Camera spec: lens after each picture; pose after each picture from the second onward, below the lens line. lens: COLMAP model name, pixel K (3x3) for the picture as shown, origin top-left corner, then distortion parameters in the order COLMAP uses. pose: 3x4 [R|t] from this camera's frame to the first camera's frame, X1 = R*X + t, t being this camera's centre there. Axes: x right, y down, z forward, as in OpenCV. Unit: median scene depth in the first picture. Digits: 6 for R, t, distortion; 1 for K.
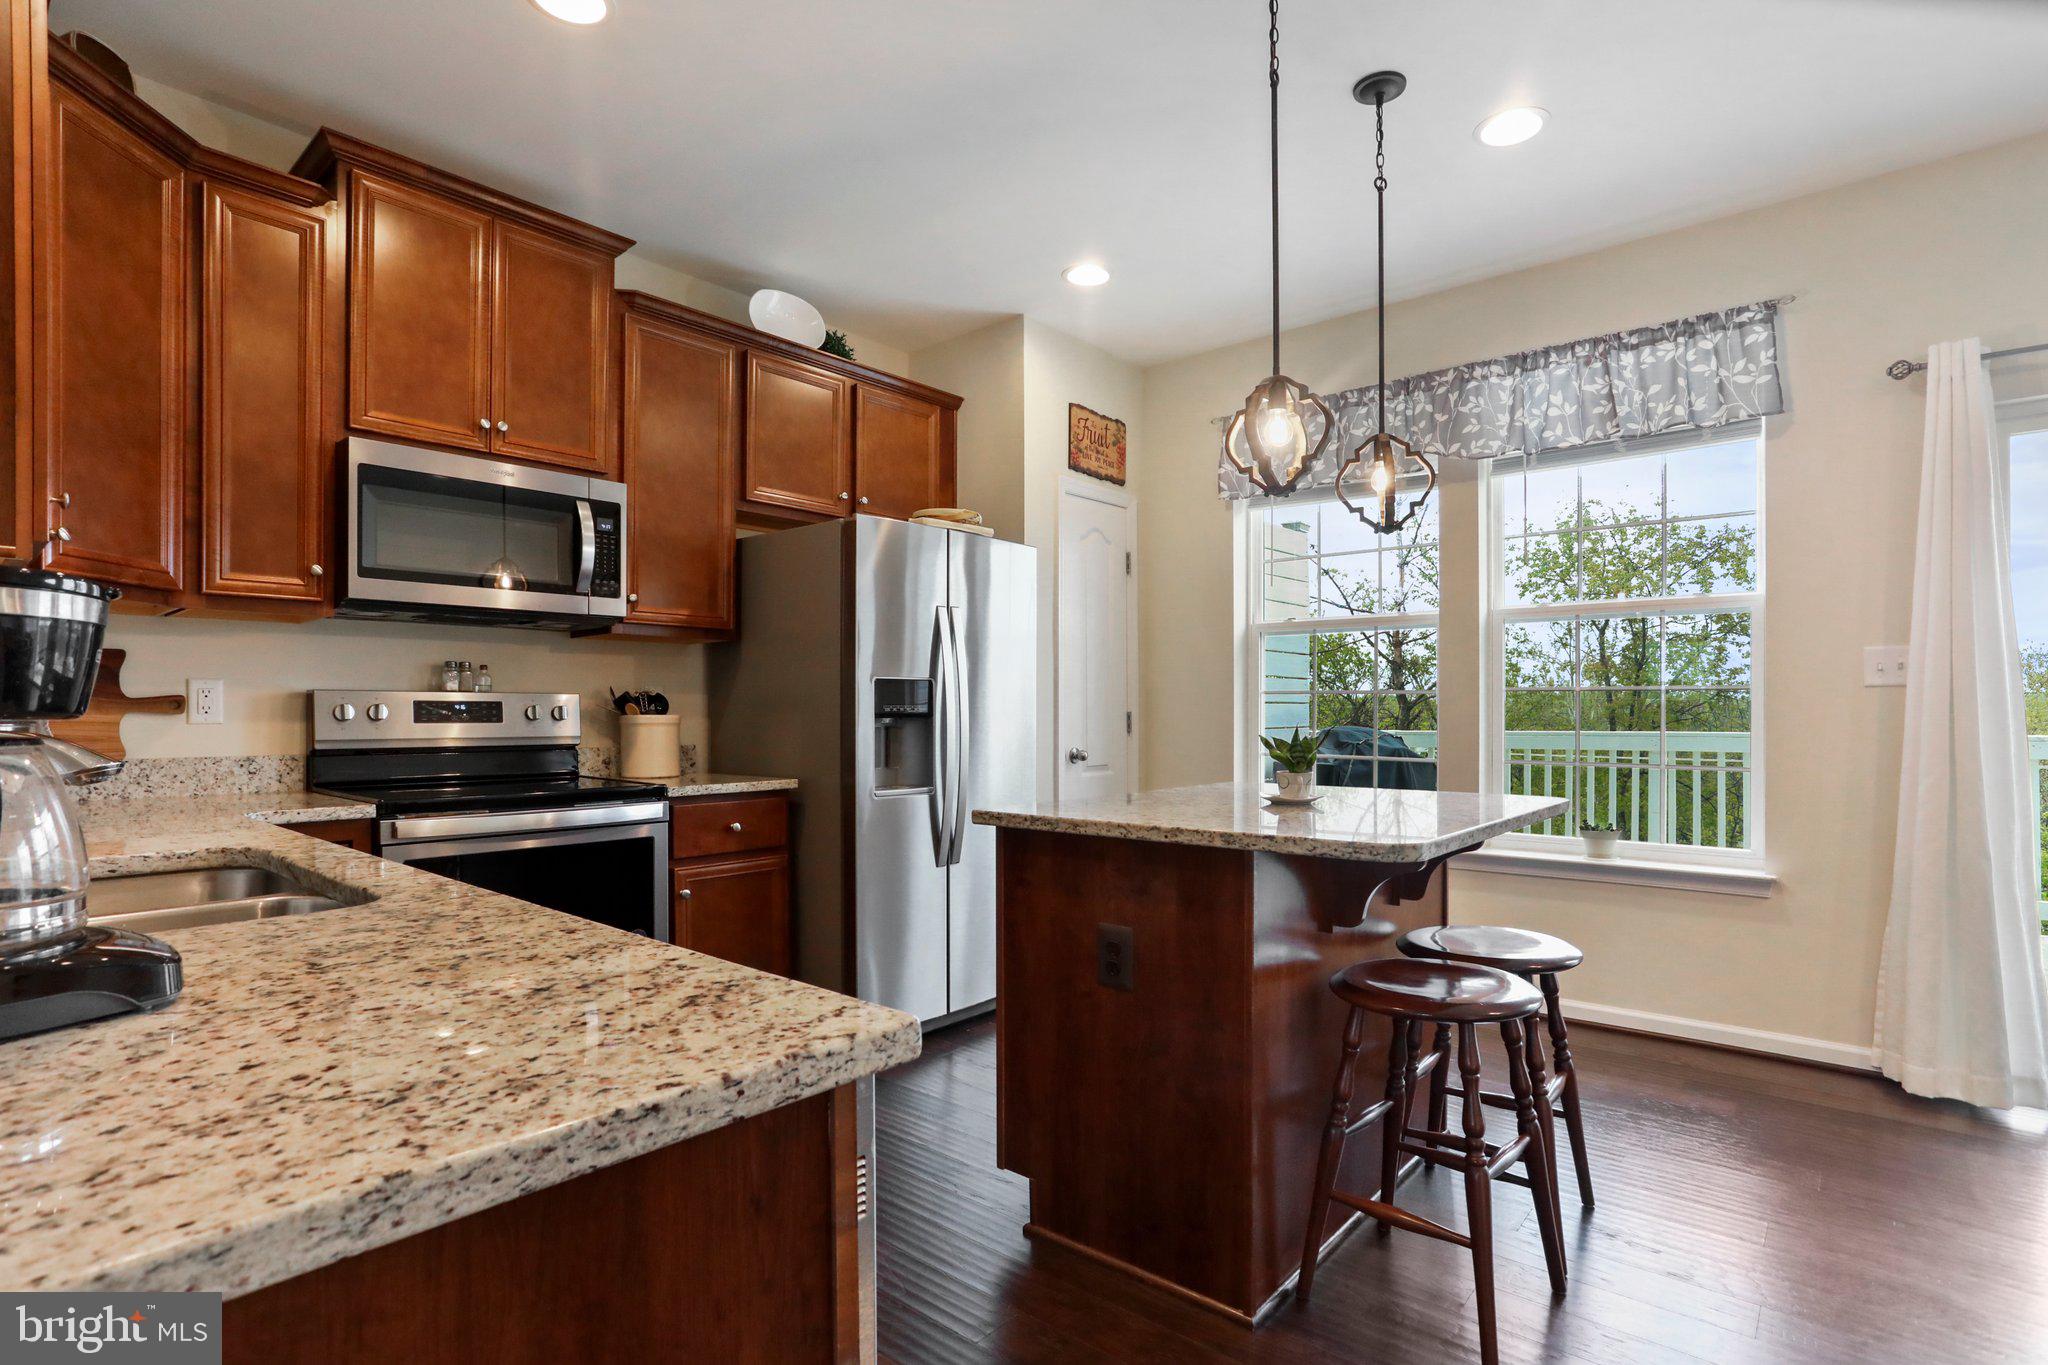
lens RADIAL K [[1012.7, 0, 1033.8], [0, 1012.7, 727.9], [0, 0, 1]] dist [-0.003871, 0.001640]
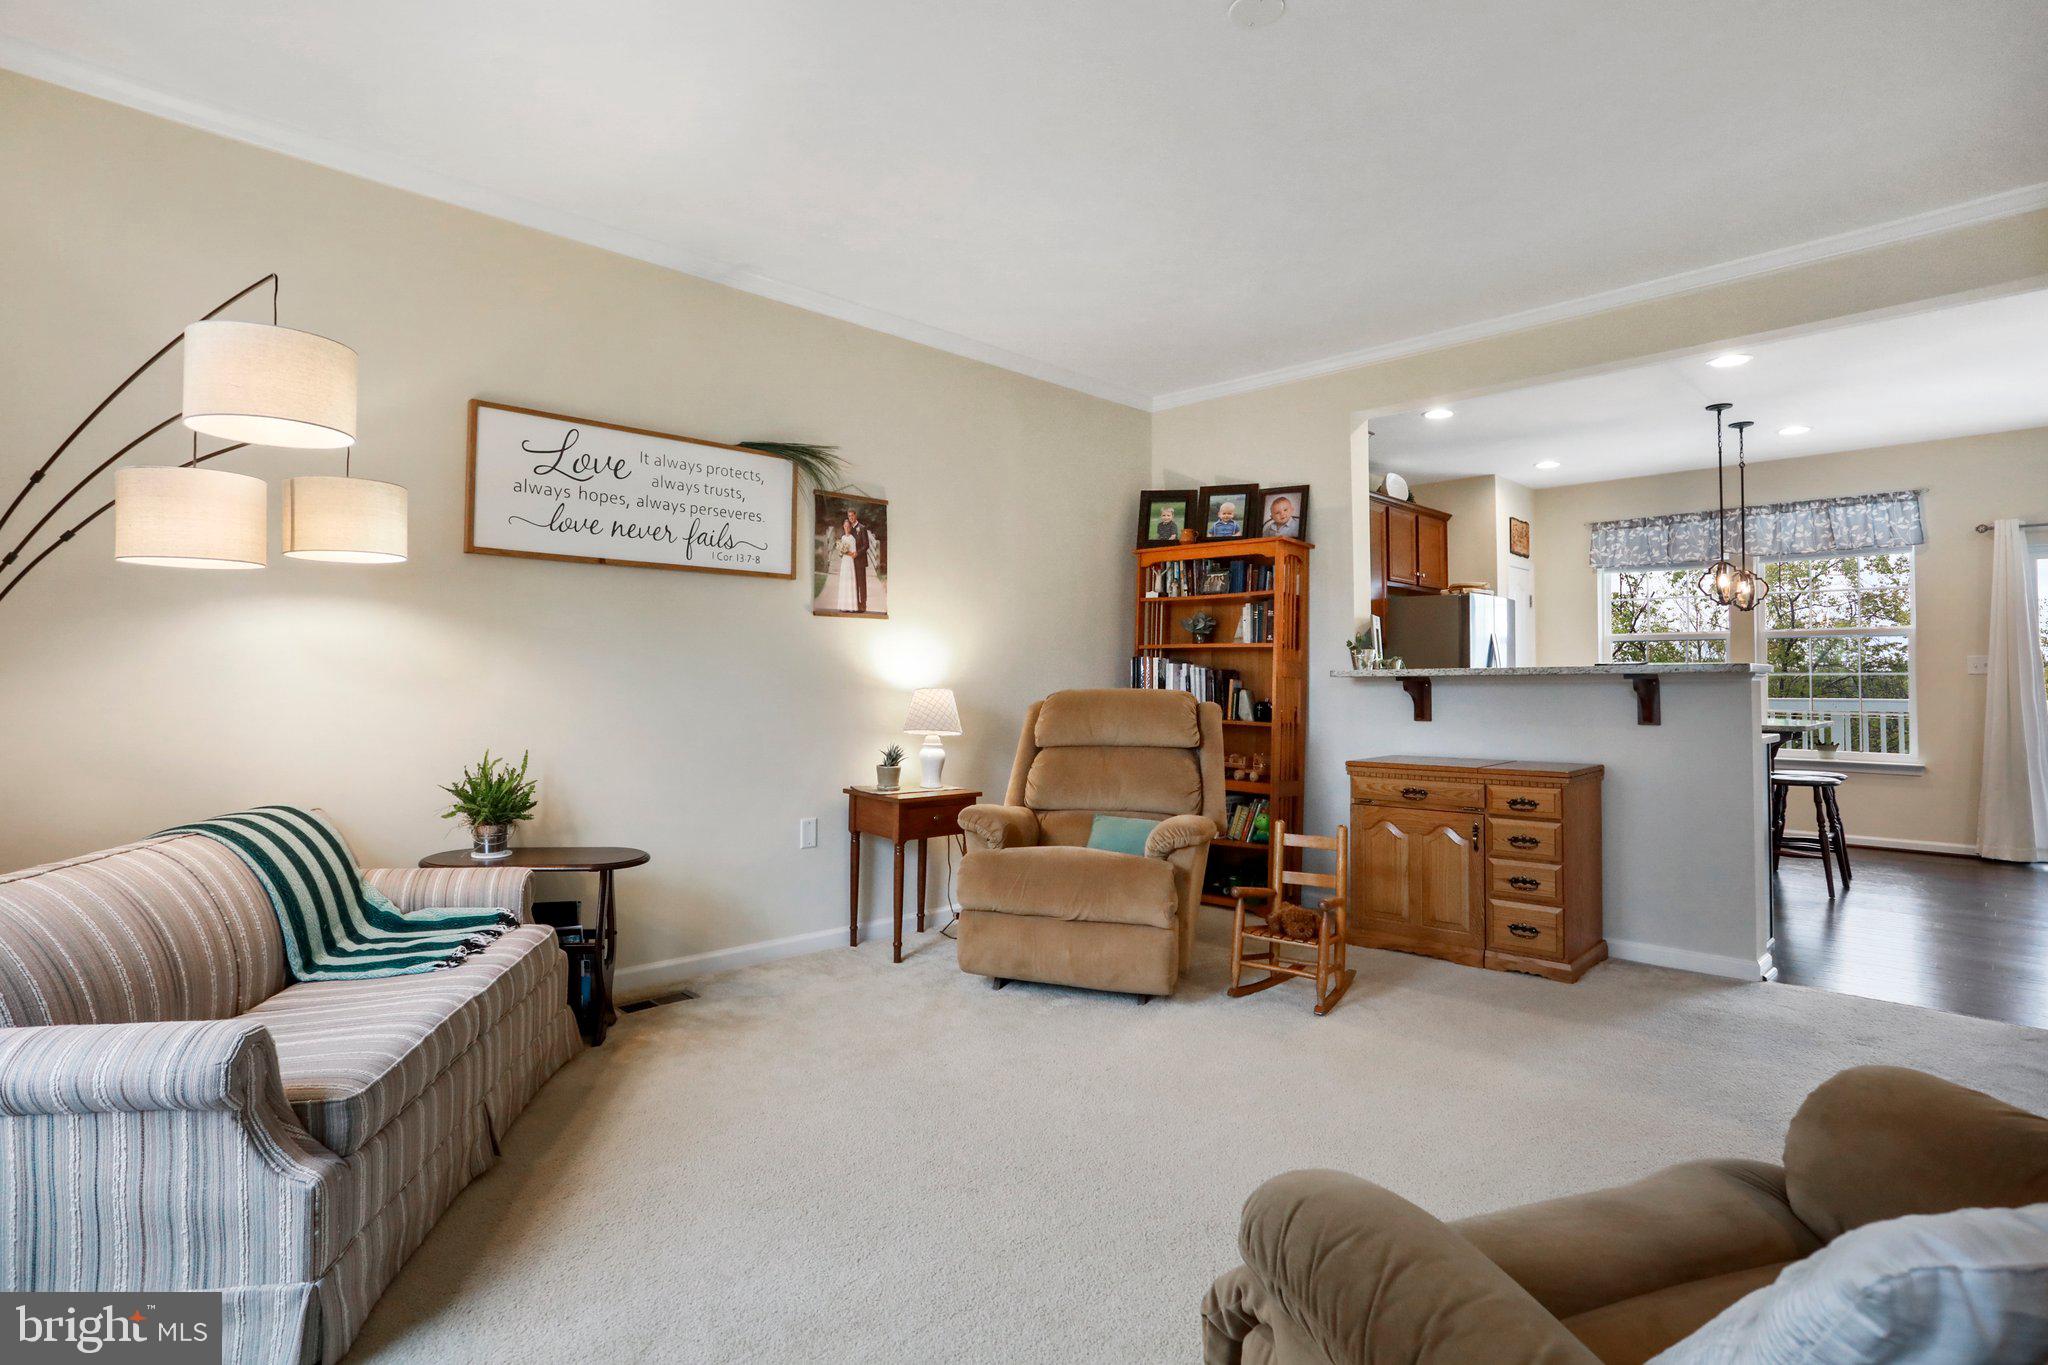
lens RADIAL K [[1012.7, 0, 1021.6], [0, 1012.7, 675.4], [0, 0, 1]] dist [-0.003871, 0.001640]
pose [[0.996628, 0.008403, -0.081617, -0.875076], [-0.010591, 0.999595, -0.026422, 0.033220], [0.081362, 0.027198, 0.996313, -1.136428]]
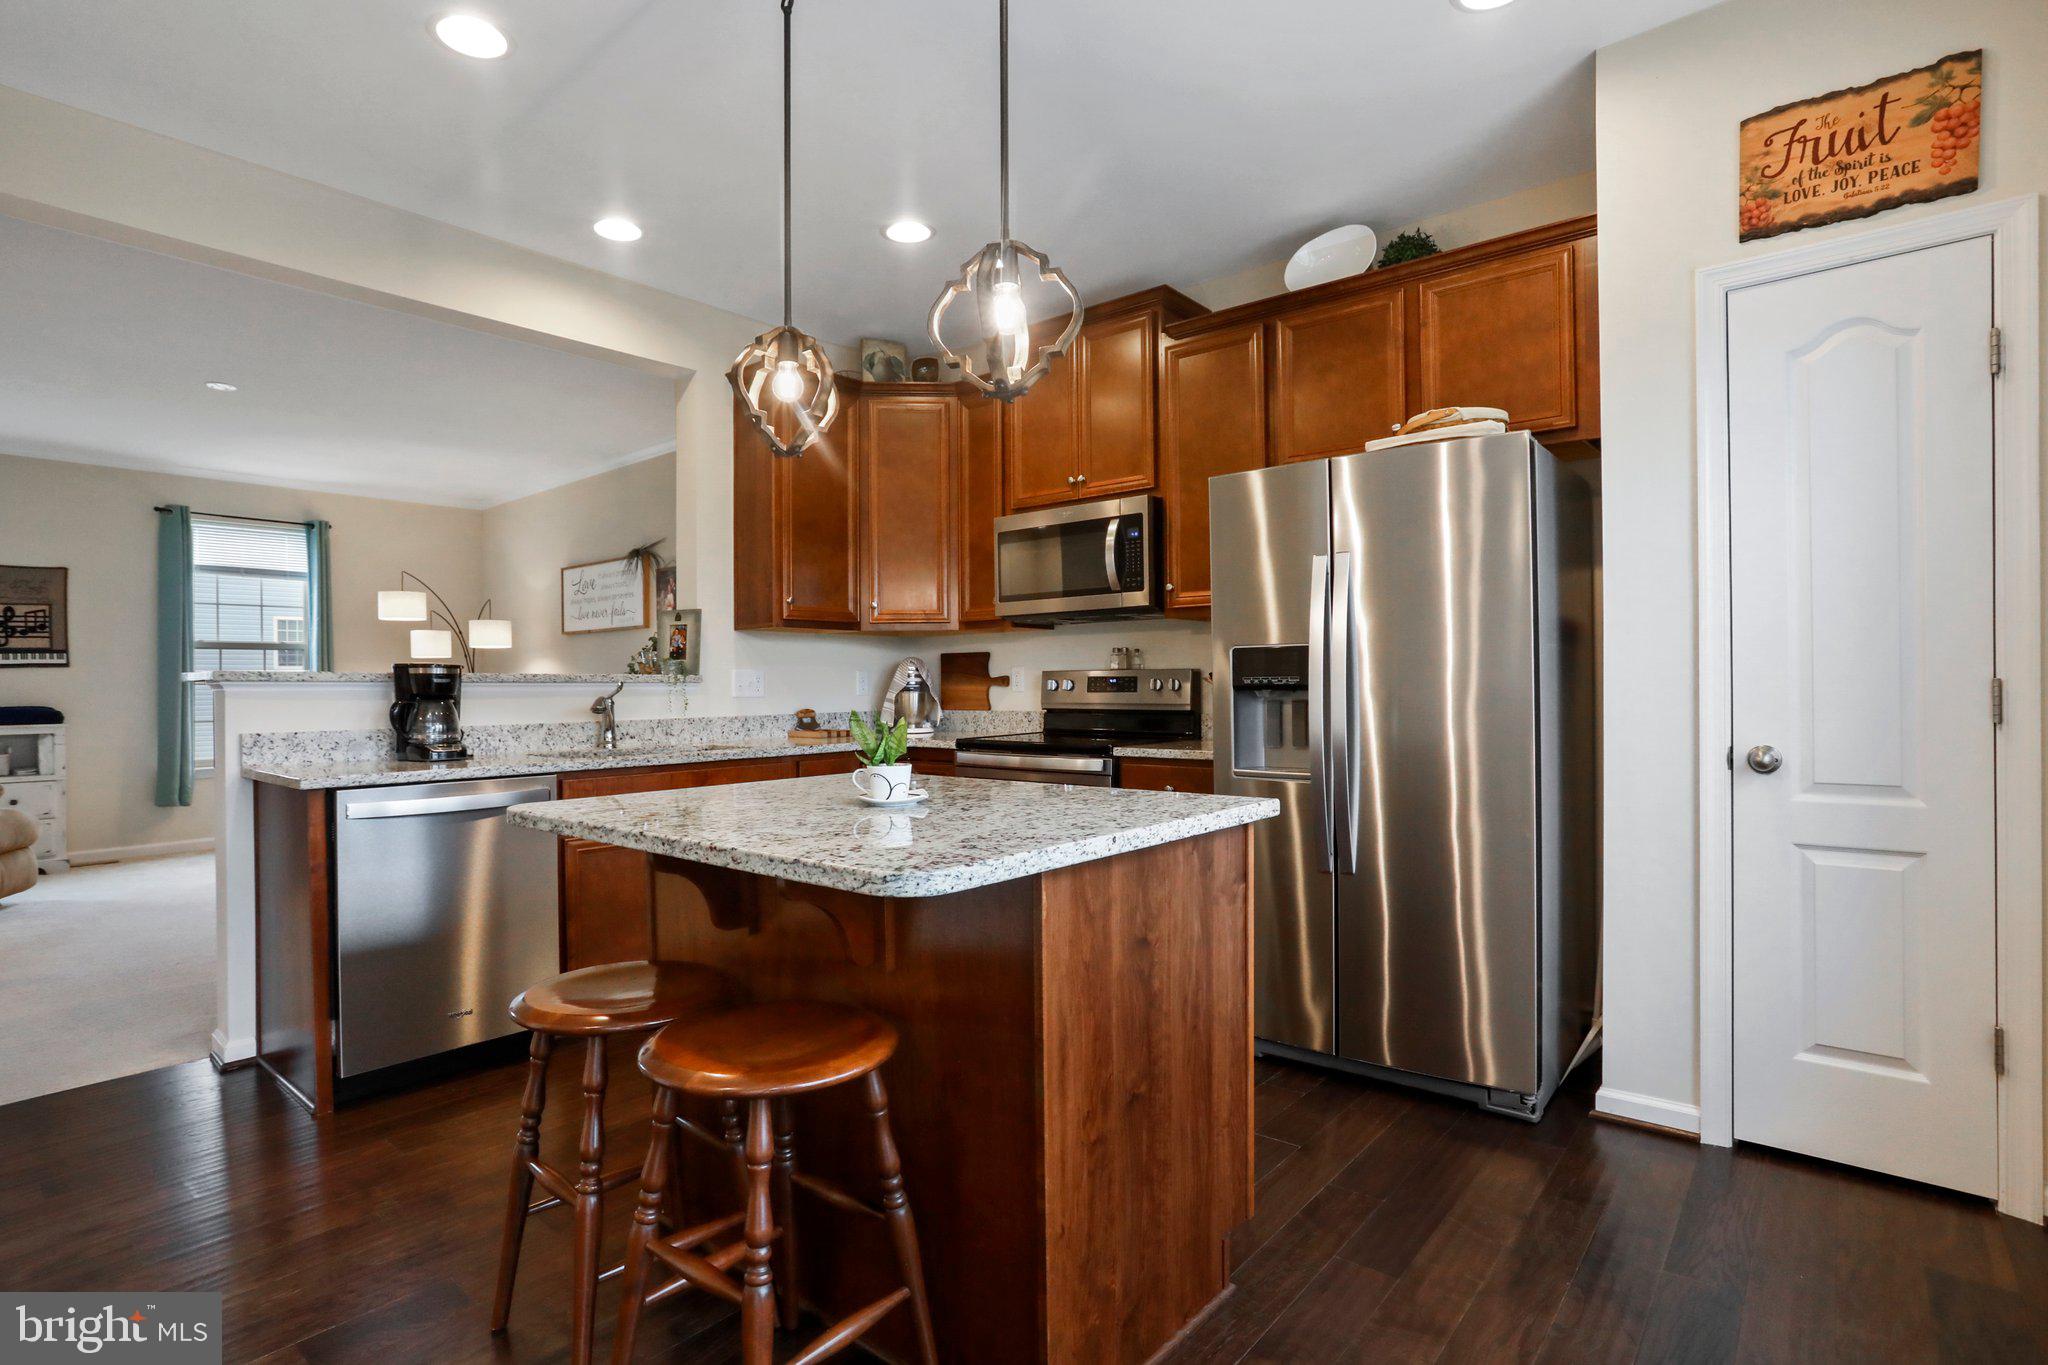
lens RADIAL K [[1012.7, 0, 1022.8], [0, 1012.7, 684.8], [0, 0, 1]] dist [-0.003871, 0.001640]
pose [[0.028100, 0.005271, -0.999591, 0.714990], [-0.004795, 0.999975, 0.005139, -0.019624], [0.999594, 0.004649, 0.028125, 0.740728]]
